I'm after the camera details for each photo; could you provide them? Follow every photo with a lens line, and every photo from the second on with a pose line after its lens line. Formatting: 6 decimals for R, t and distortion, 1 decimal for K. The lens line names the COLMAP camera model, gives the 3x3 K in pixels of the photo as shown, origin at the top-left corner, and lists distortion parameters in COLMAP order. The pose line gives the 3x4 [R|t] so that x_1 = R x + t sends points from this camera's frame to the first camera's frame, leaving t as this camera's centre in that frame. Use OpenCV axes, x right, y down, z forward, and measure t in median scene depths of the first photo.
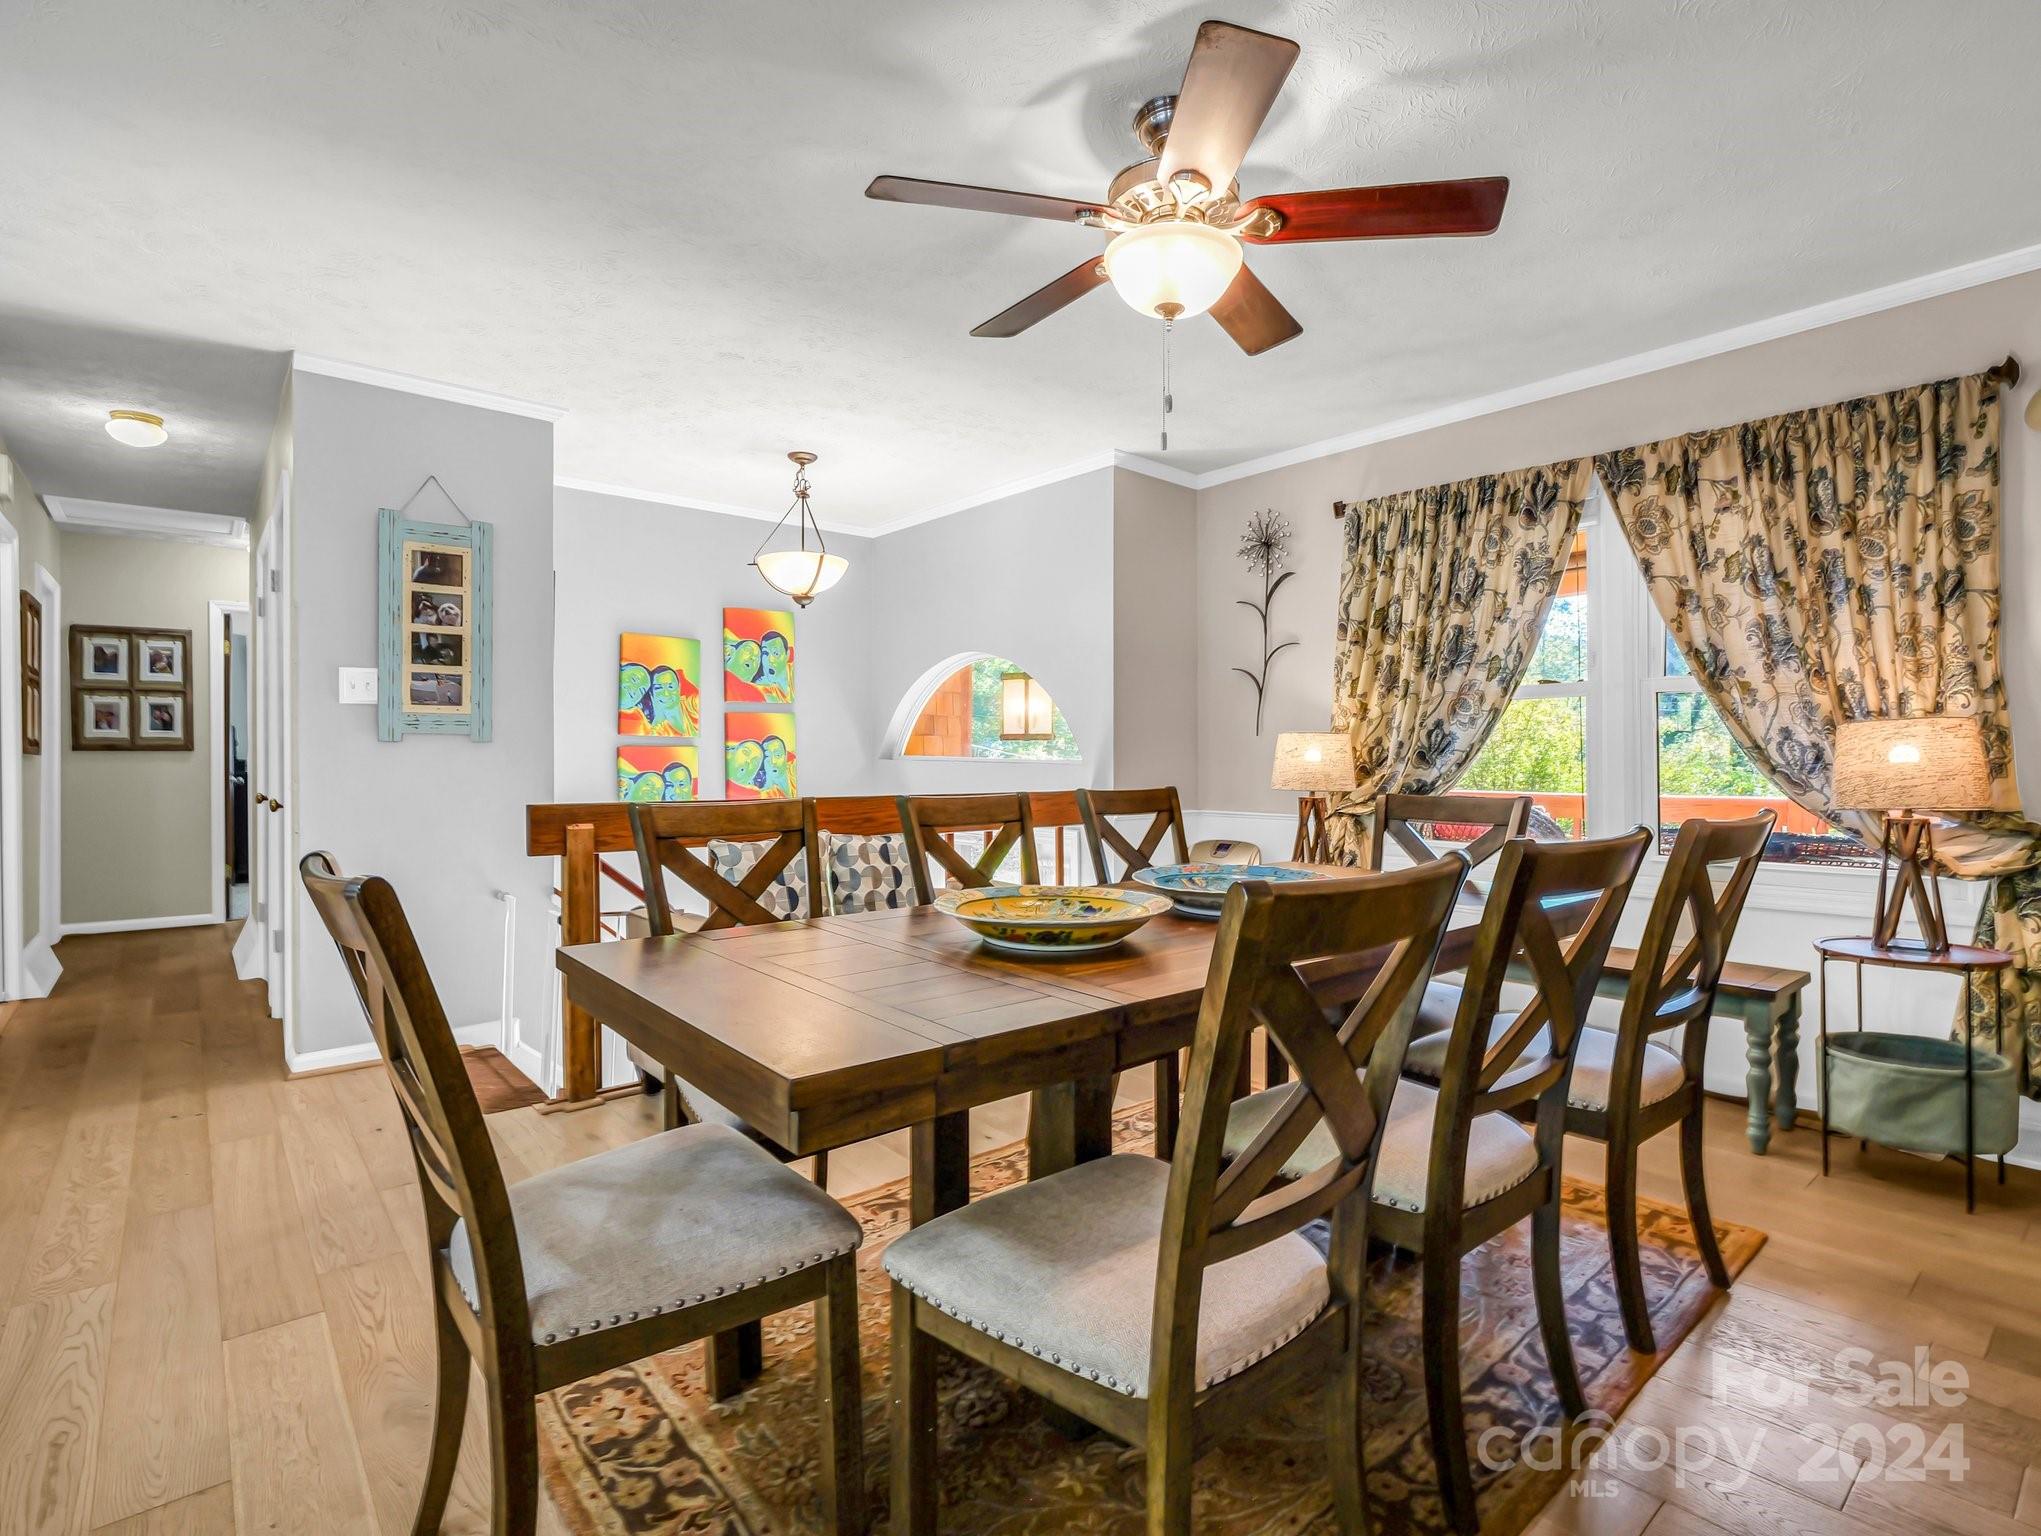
lens RADIAL K [[987.7, 0, 1024.8], [0, 987.7, 761.2], [0, 0, 1]] dist [-0.003431, -0.005930]
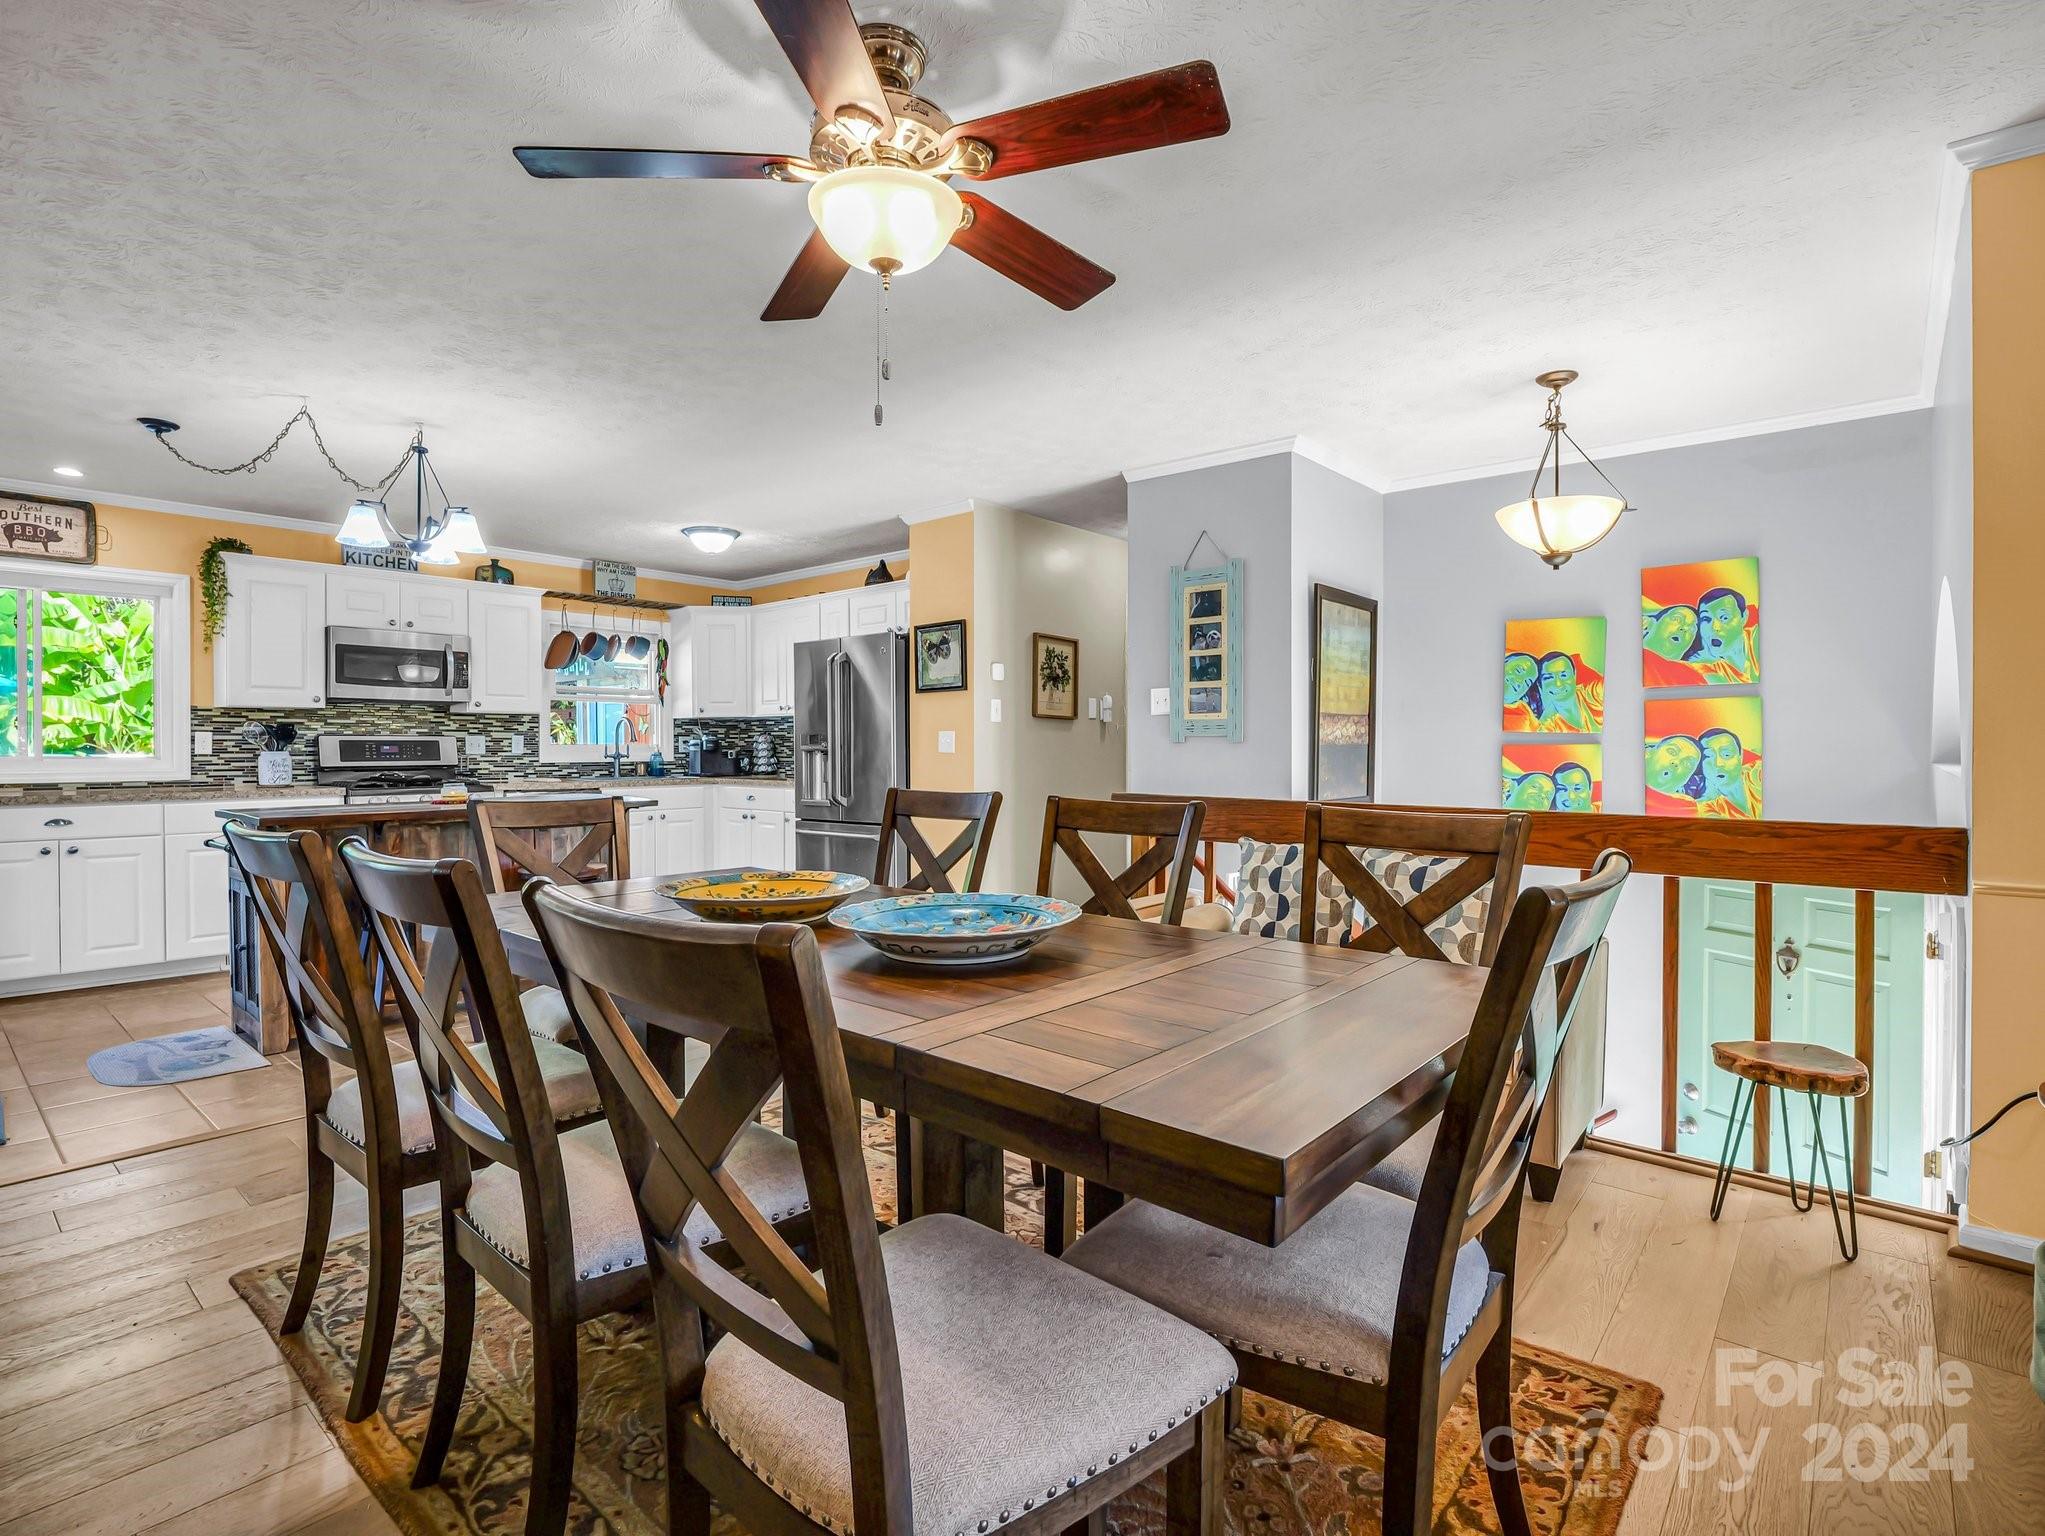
lens RADIAL K [[1009.5, 0, 1006.9], [0, 1009.5, 760.4], [0, 0, 1]] dist [-0.018776, 0.002357]
pose [[0.139839, 0.011814, -0.990104, 0.443937], [-0.010442, 0.999891, 0.010456, -0.004898], [0.990119, 0.008876, 0.139947, 0.394552]]
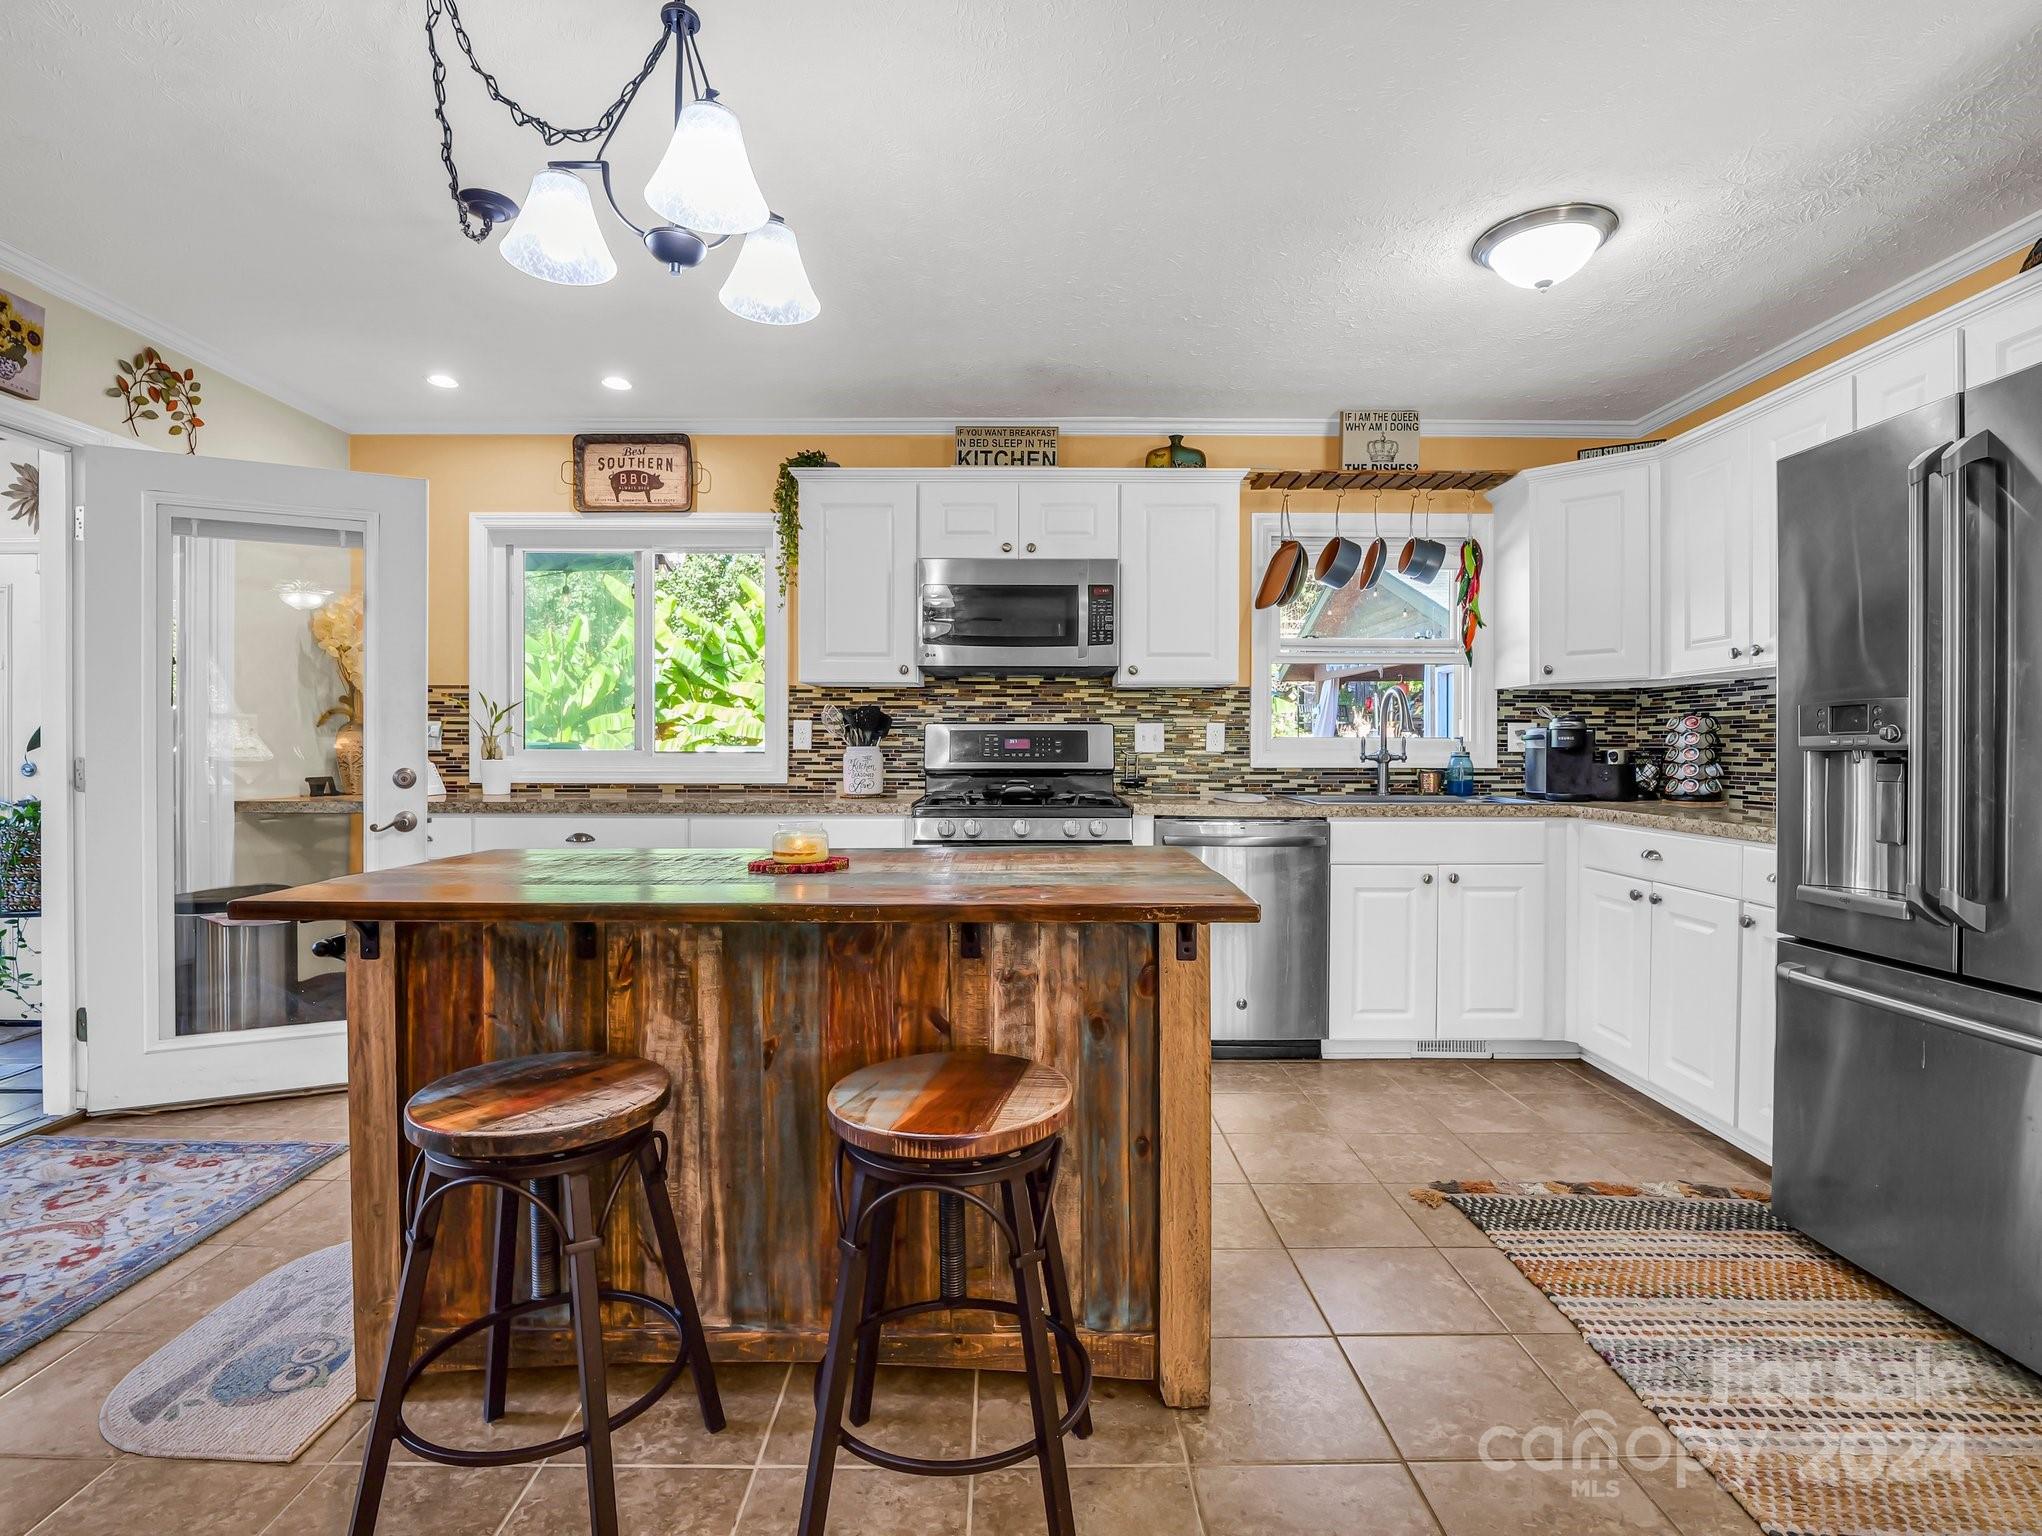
lens RADIAL K [[988.2, 0, 1011.4], [0, 988.2, 756.8], [0, 0, 1]] dist [-0.003431, -0.005930]
pose [[-0.654153, 0.007999, -0.756320, -0.221676], [-0.010390, 0.999755, 0.019560, -0.003332], [0.756291, 0.020653, -0.653910, 0.341173]]
